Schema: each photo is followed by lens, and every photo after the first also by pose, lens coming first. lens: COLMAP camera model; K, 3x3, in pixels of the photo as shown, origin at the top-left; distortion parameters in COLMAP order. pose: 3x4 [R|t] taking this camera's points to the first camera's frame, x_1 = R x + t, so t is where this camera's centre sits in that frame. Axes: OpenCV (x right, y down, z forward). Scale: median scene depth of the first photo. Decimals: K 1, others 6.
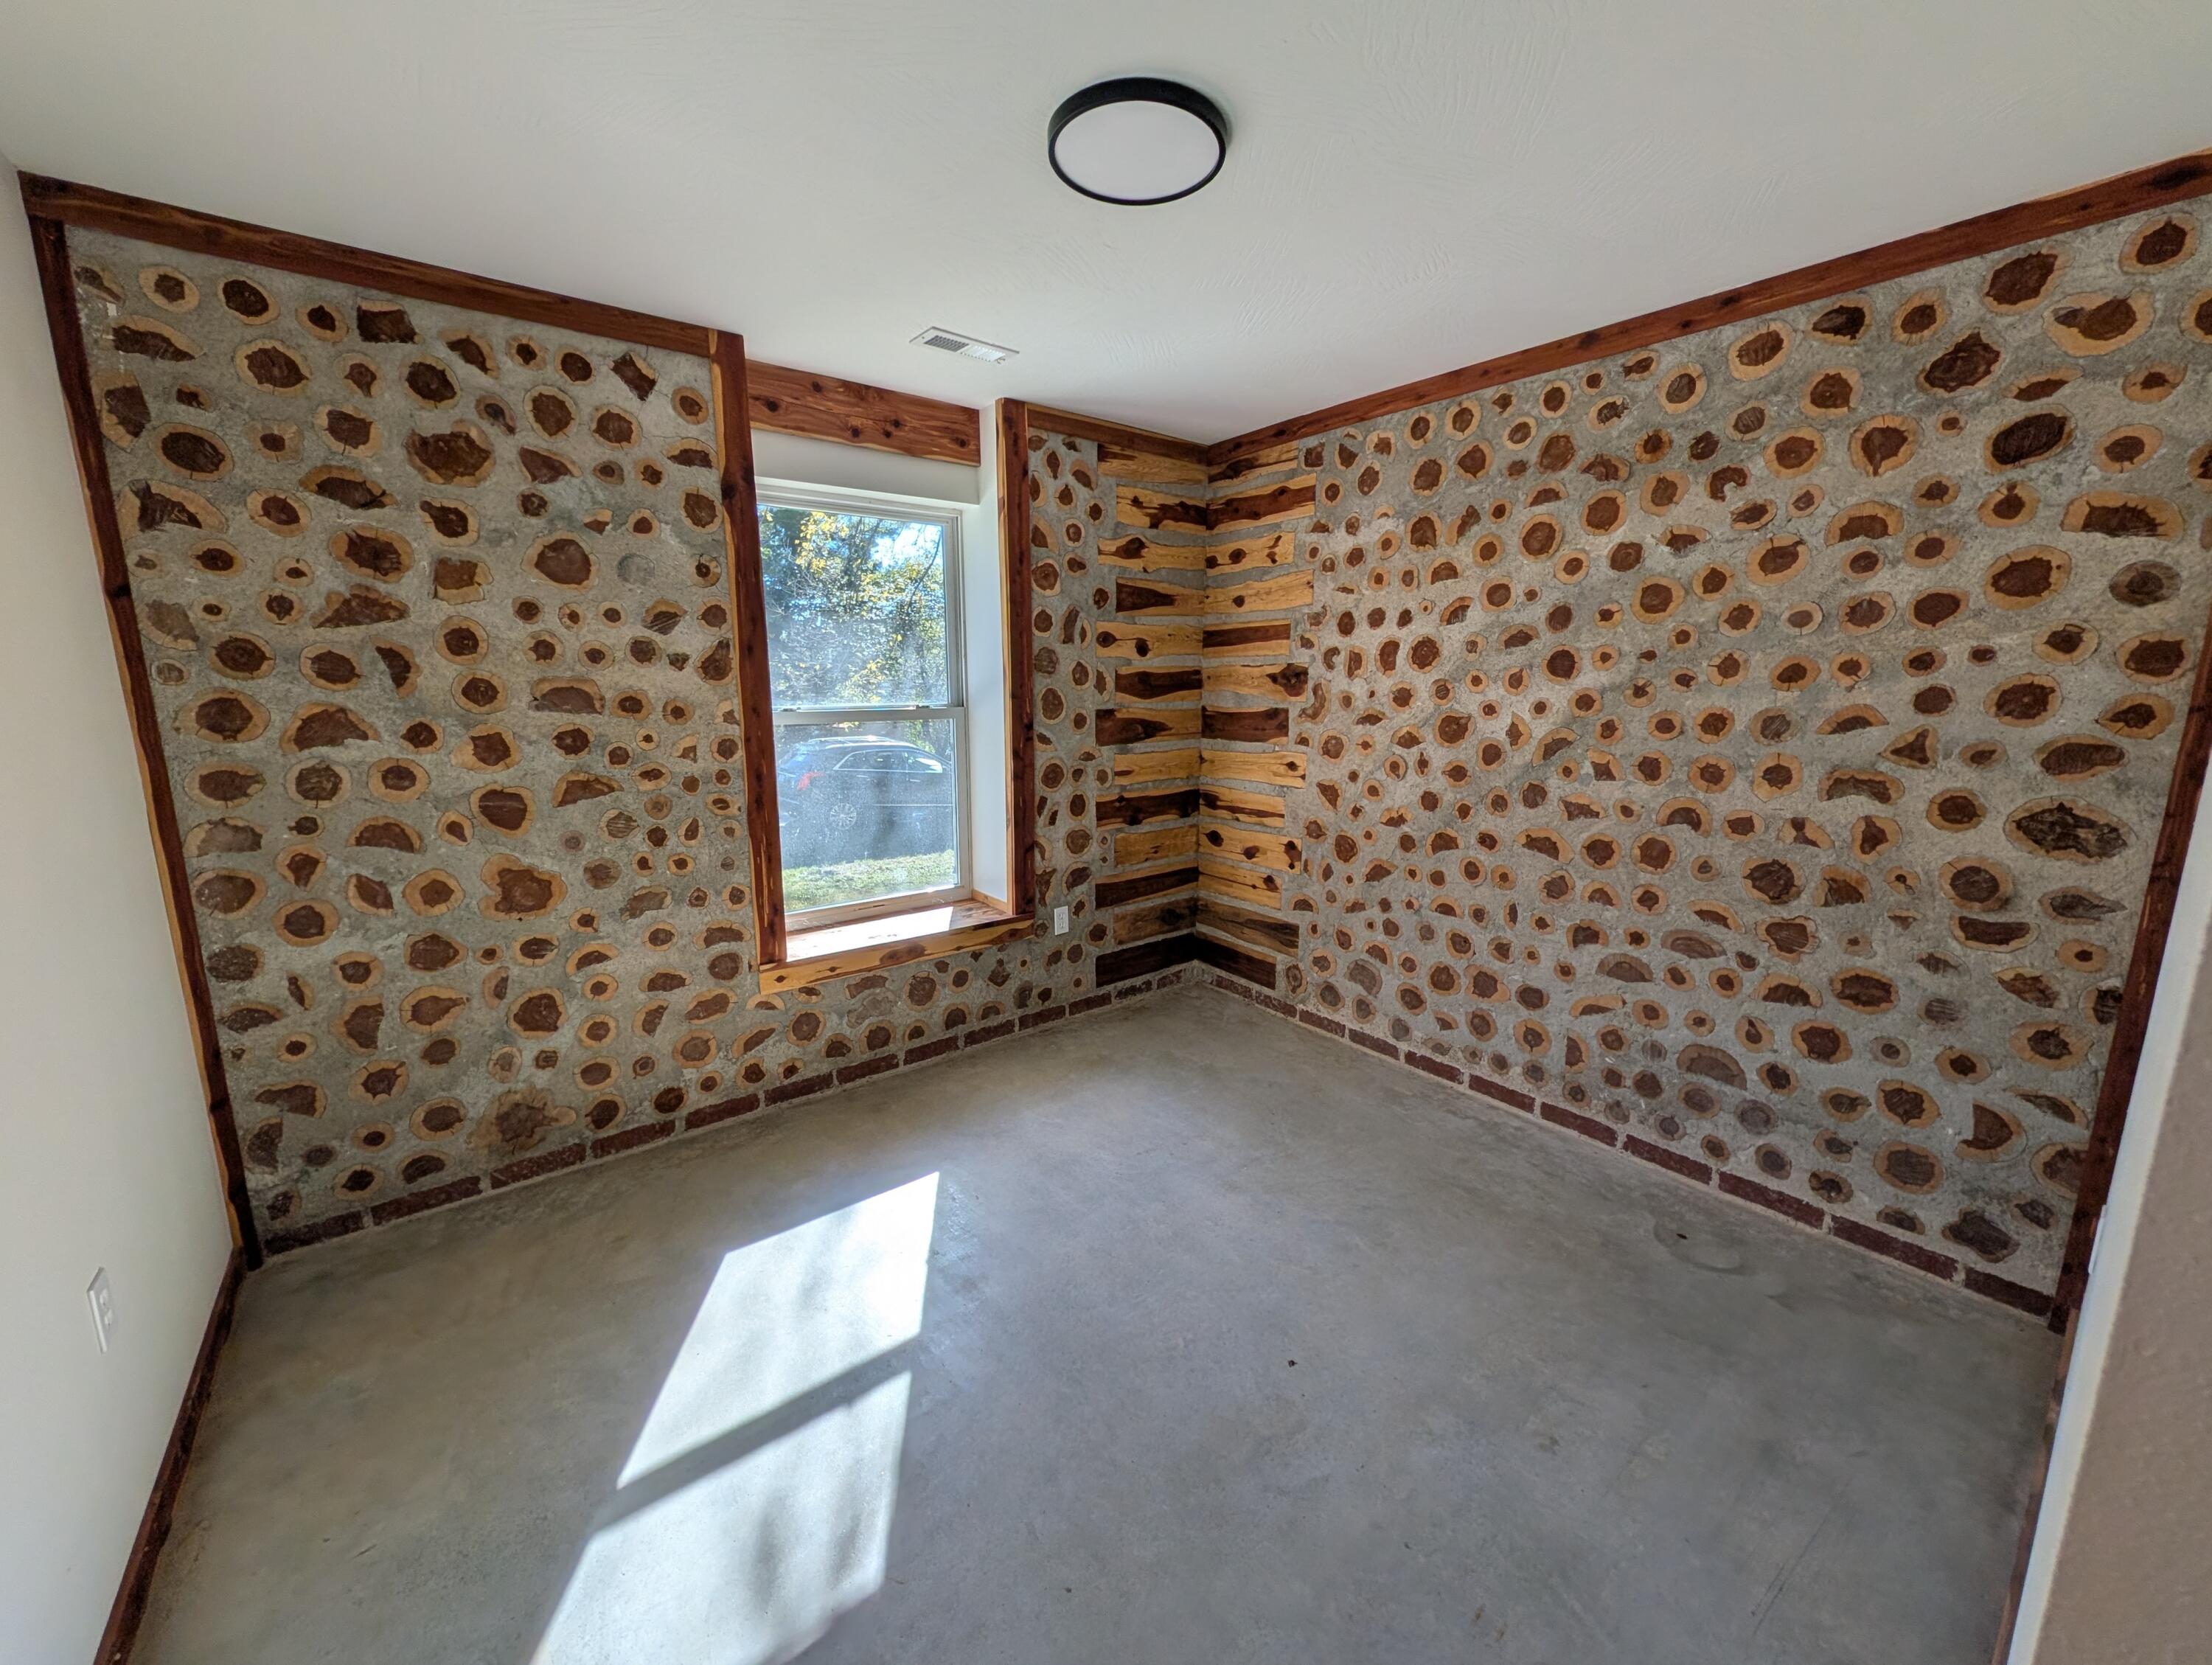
lens RADIAL K [[858.5, 0, 1107.2], [0, 858.5, 827.1], [0, 0, 1]] dist [0.001608, 0.000168]
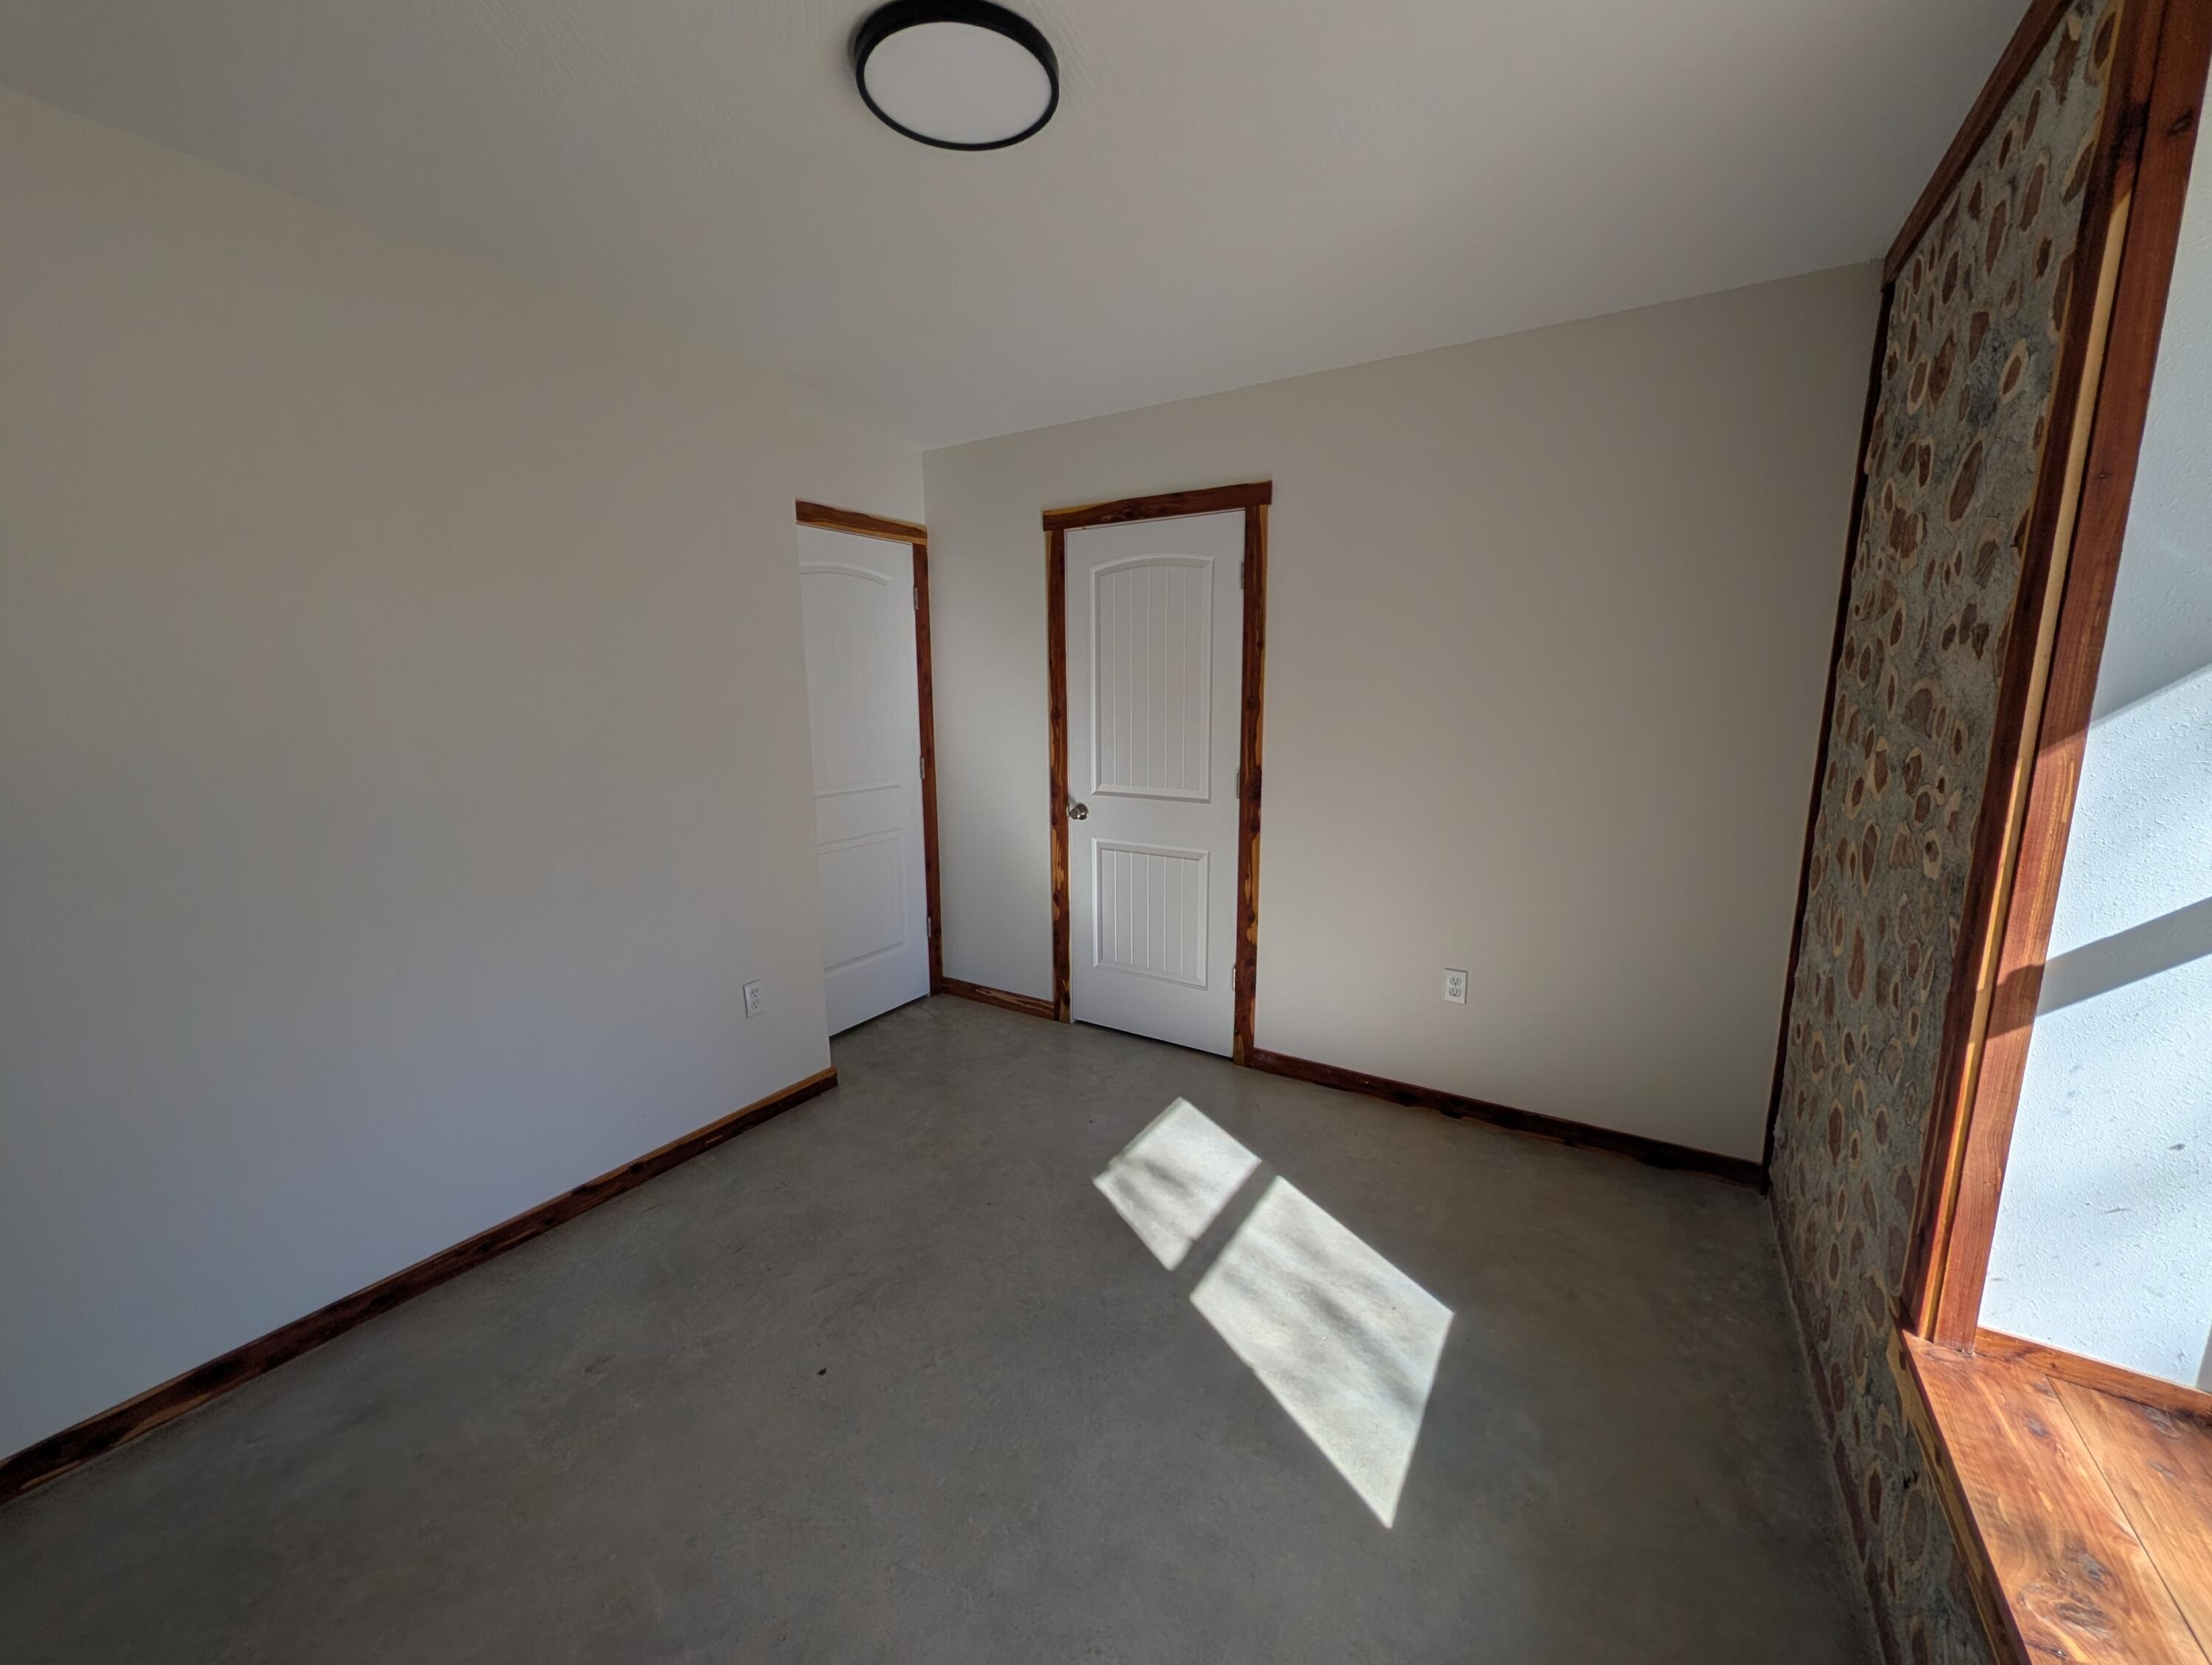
lens RADIAL K [[858.5, 0, 1107.3], [0, 858.5, 826.6], [0, 0, 1]] dist [0.001608, 0.000168]
pose [[-0.940215, 0.061139, -0.335049, 0.209005], [-0.059536, 0.939104, 0.338435, -0.330923], [0.335338, 0.338150, -0.879320, 1.842663]]
